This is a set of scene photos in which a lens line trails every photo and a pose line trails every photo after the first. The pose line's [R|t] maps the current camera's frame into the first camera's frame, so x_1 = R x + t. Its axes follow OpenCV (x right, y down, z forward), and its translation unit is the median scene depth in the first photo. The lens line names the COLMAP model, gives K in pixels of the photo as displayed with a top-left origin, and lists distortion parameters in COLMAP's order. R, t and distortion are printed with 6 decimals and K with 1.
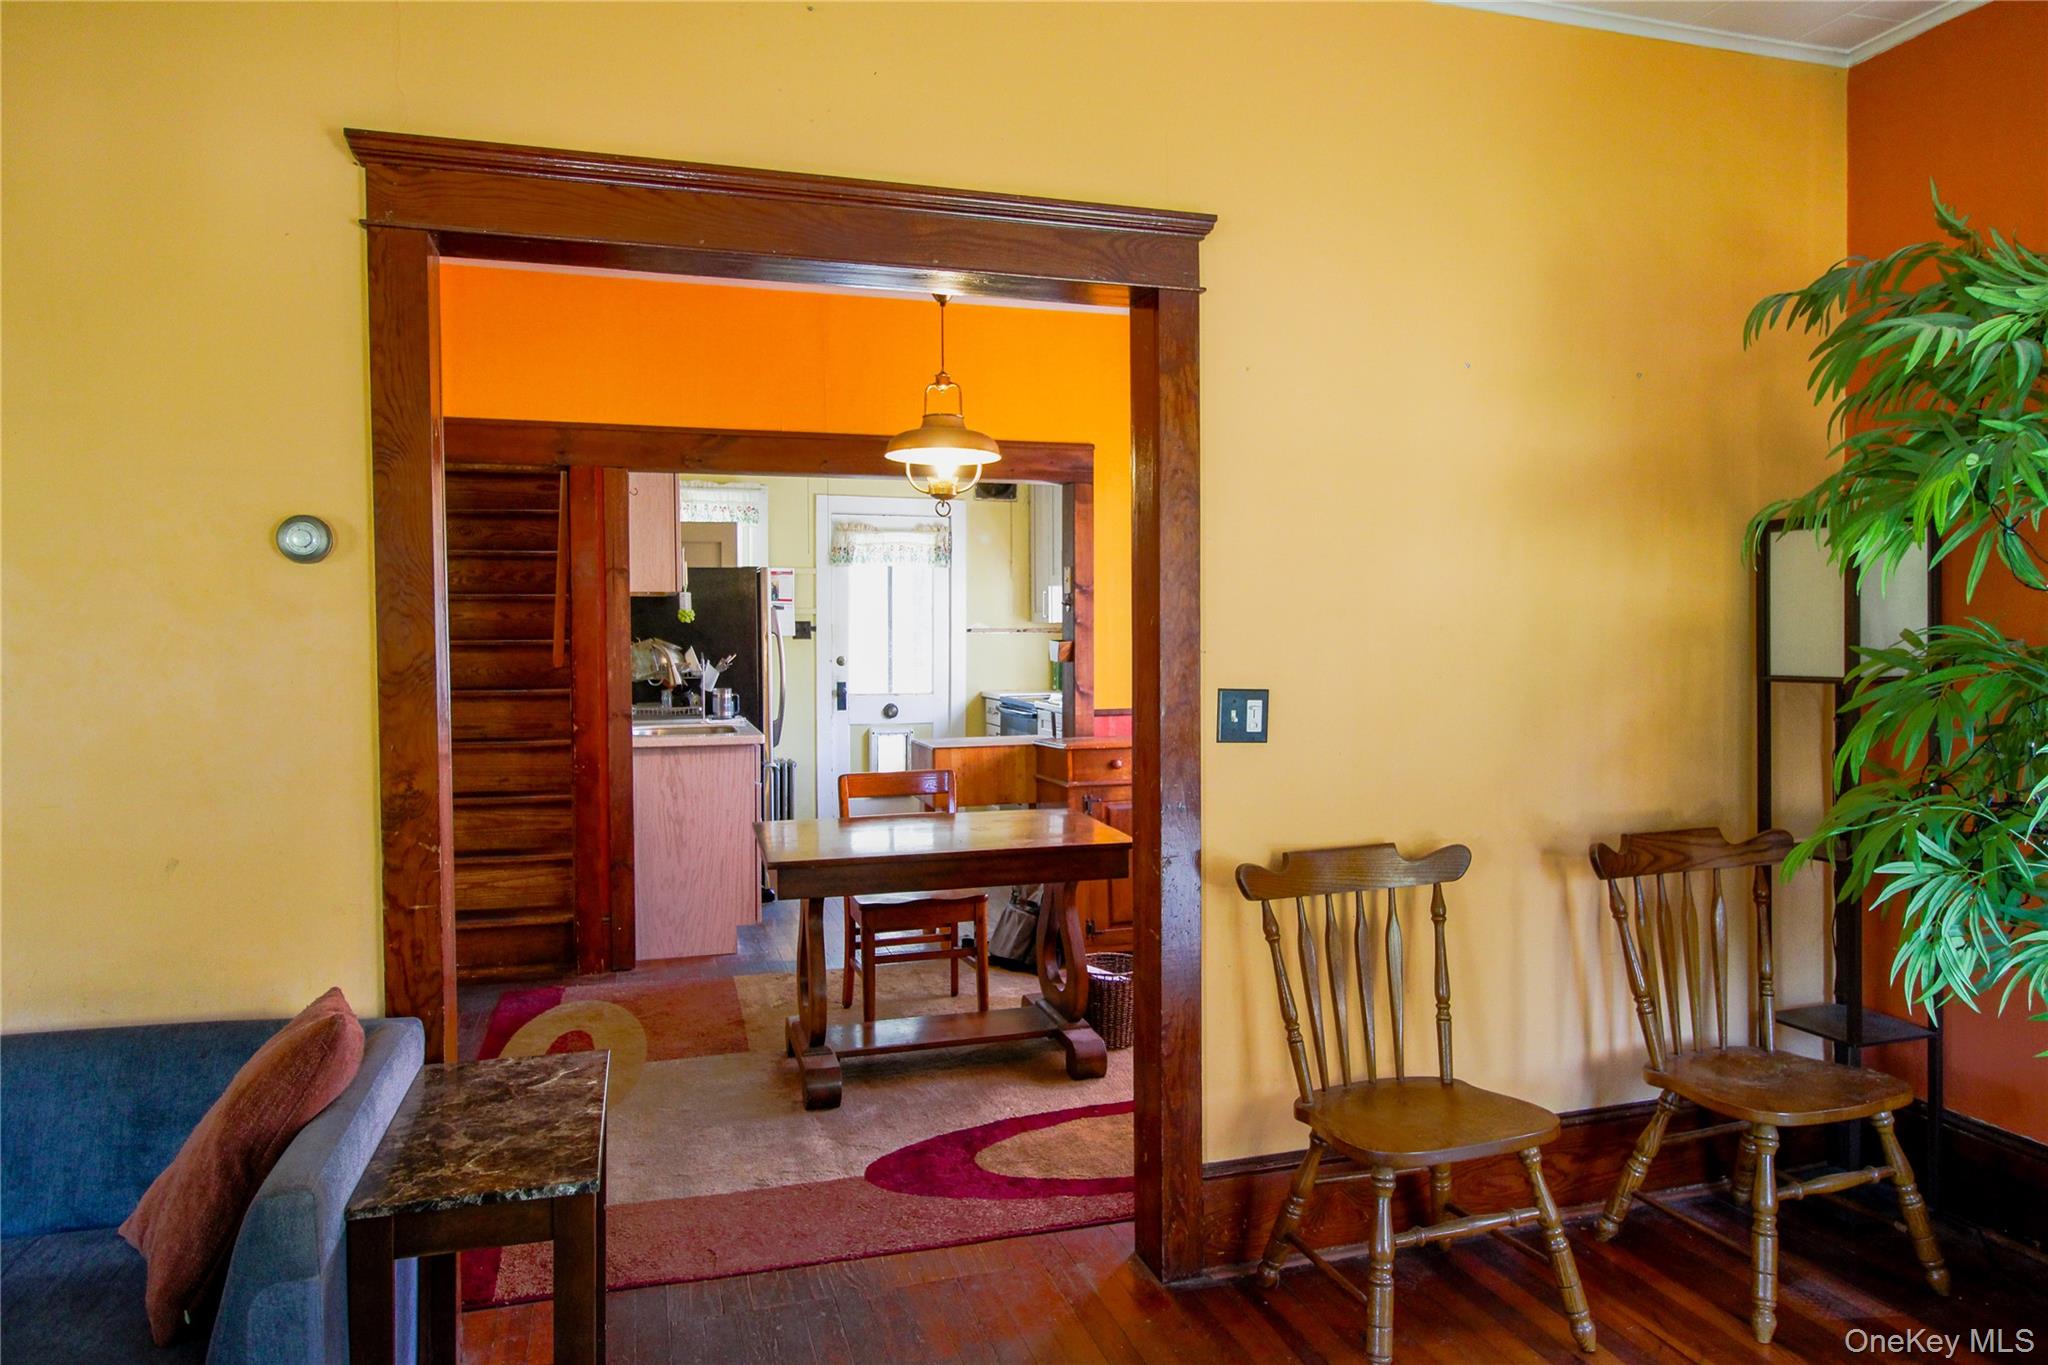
lens RADIAL K [[1315.8, 0, 1023.6], [0, 1315.8, 669.3], [0, 0, 1]] dist [-0.000227, -0.003196]
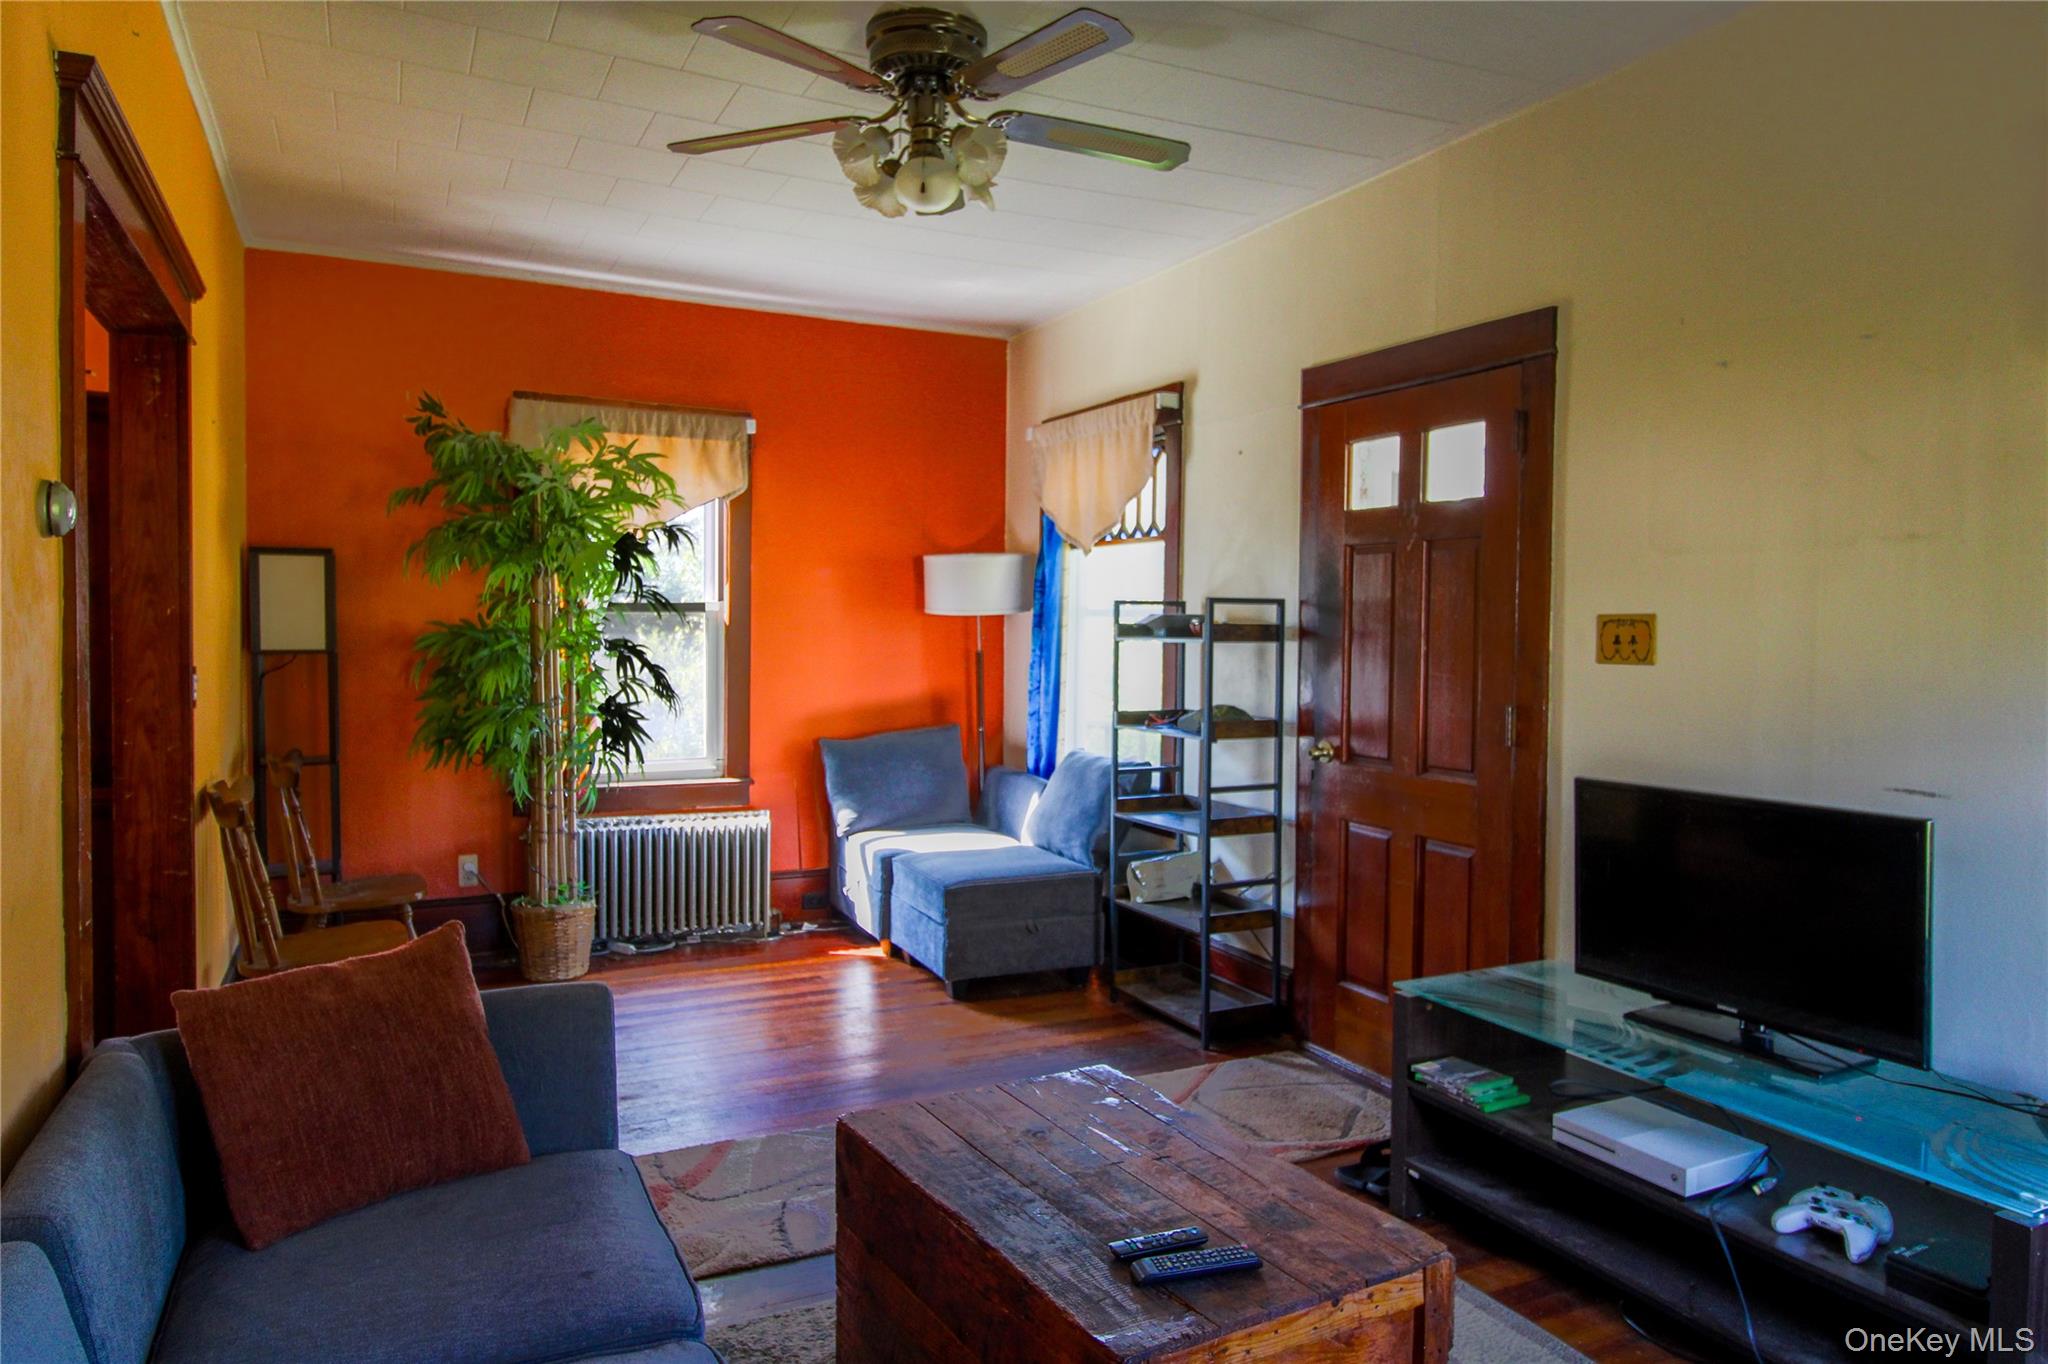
lens RADIAL K [[1315.8, 0, 1023.6], [0, 1315.8, 668.8], [0, 0, 1]] dist [-0.000227, -0.003196]
pose [[-0.145973, -0.030536, 0.988817, -1.192841], [0.018313, 0.999269, 0.033562, -0.009748], [-0.989119, 0.023007, -0.145307, 0.408879]]
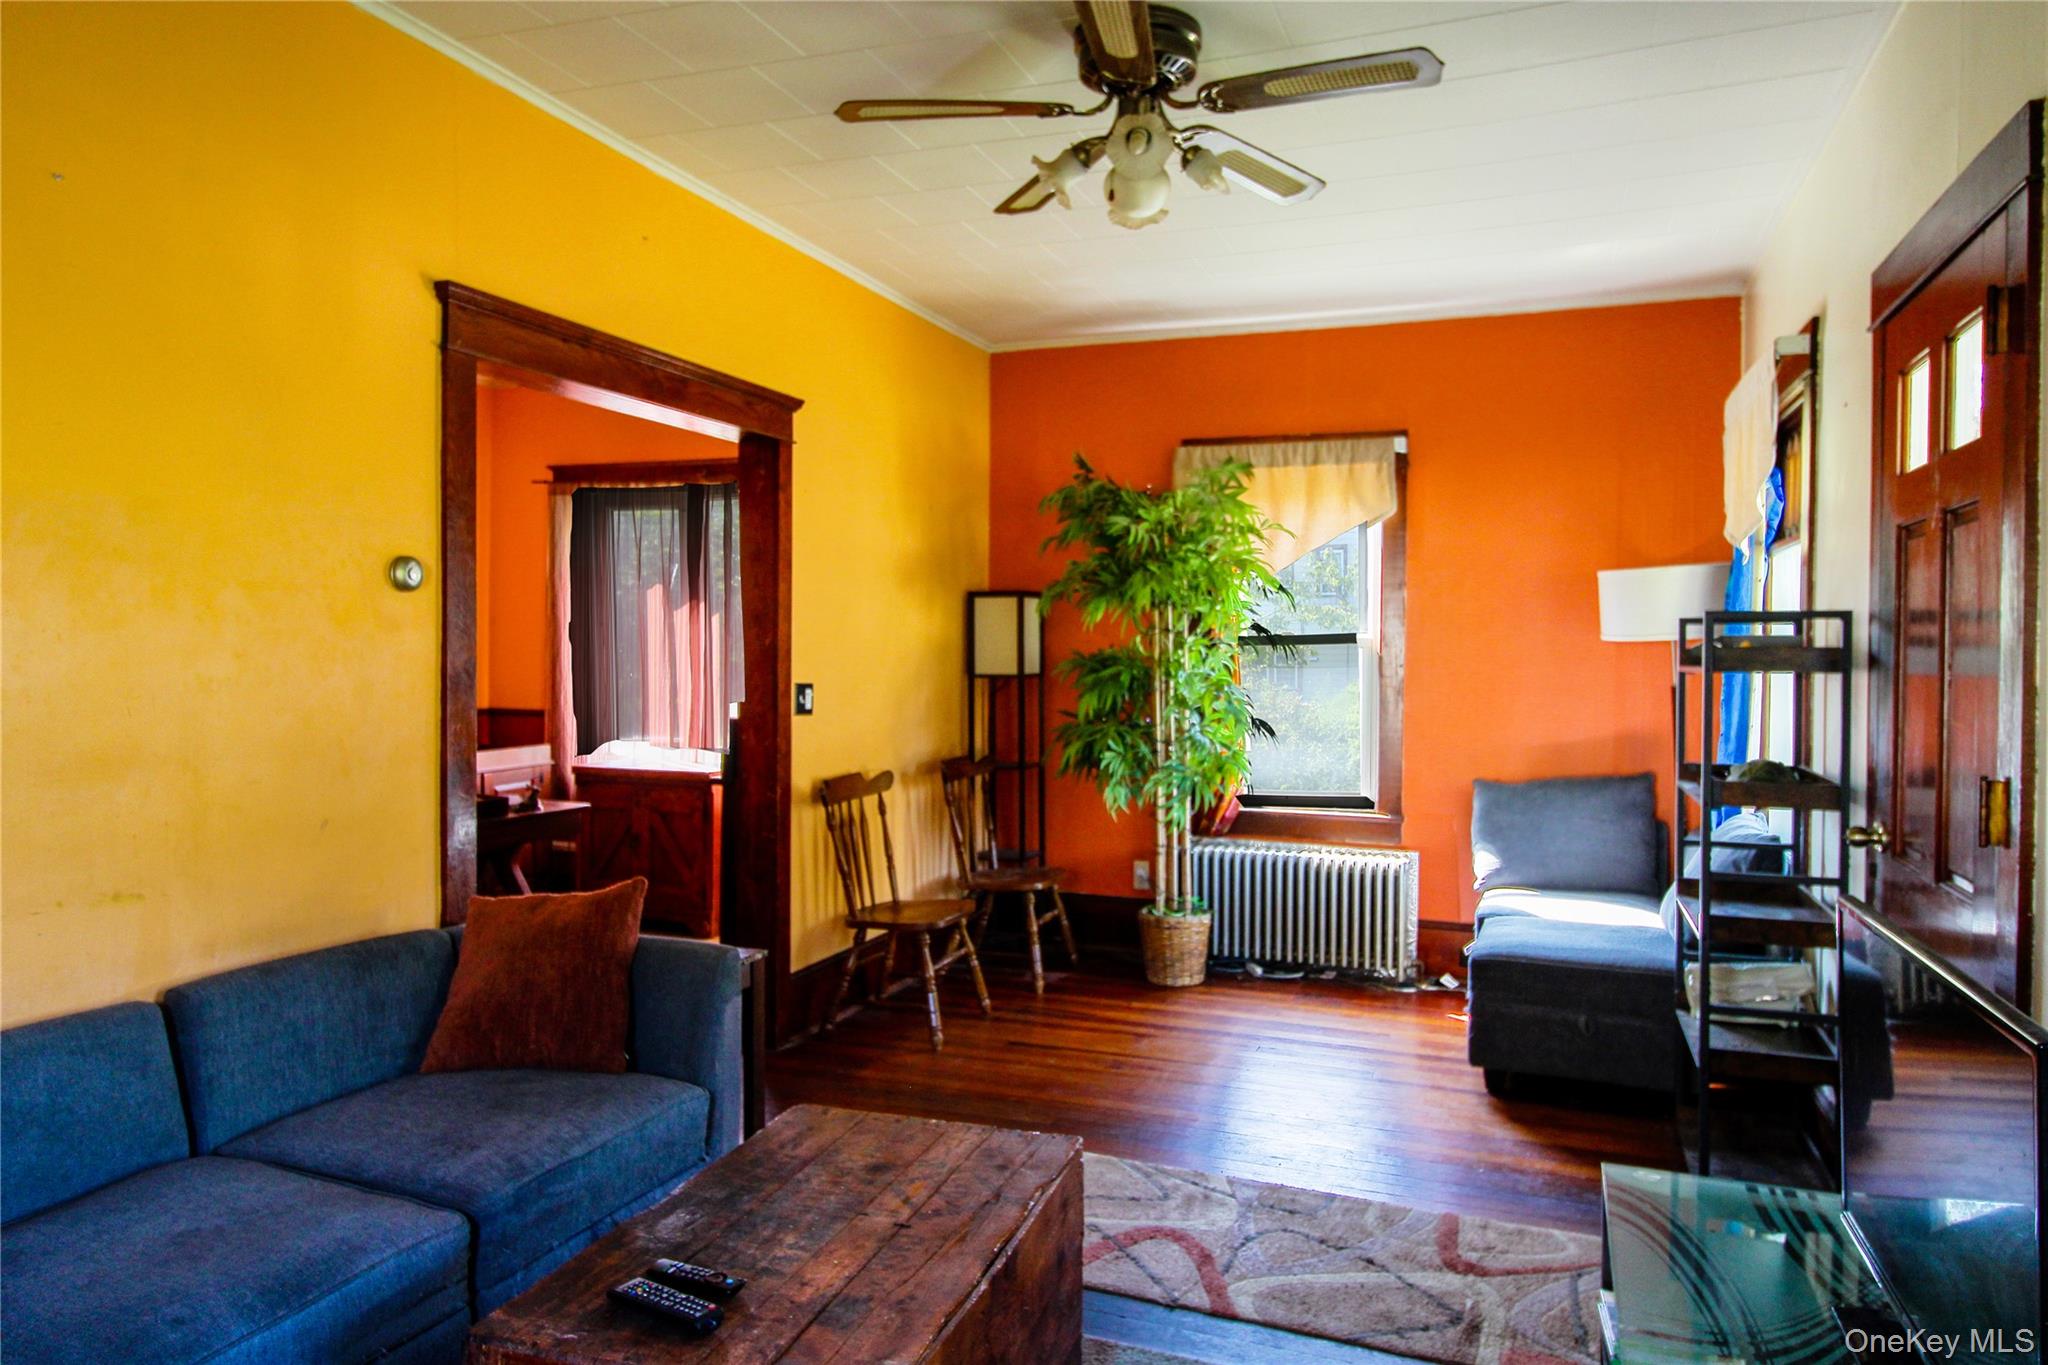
lens RADIAL K [[1315.8, 0, 1023.6], [0, 1315.8, 669.3], [0, 0, 1]] dist [-0.000227, -0.003196]
pose [[0.633491, -0.002741, 0.773745, -0.954925], [0.011952, 0.999909, -0.006243, 0.011745], [-0.773658, 0.013203, 0.633466, -0.271937]]
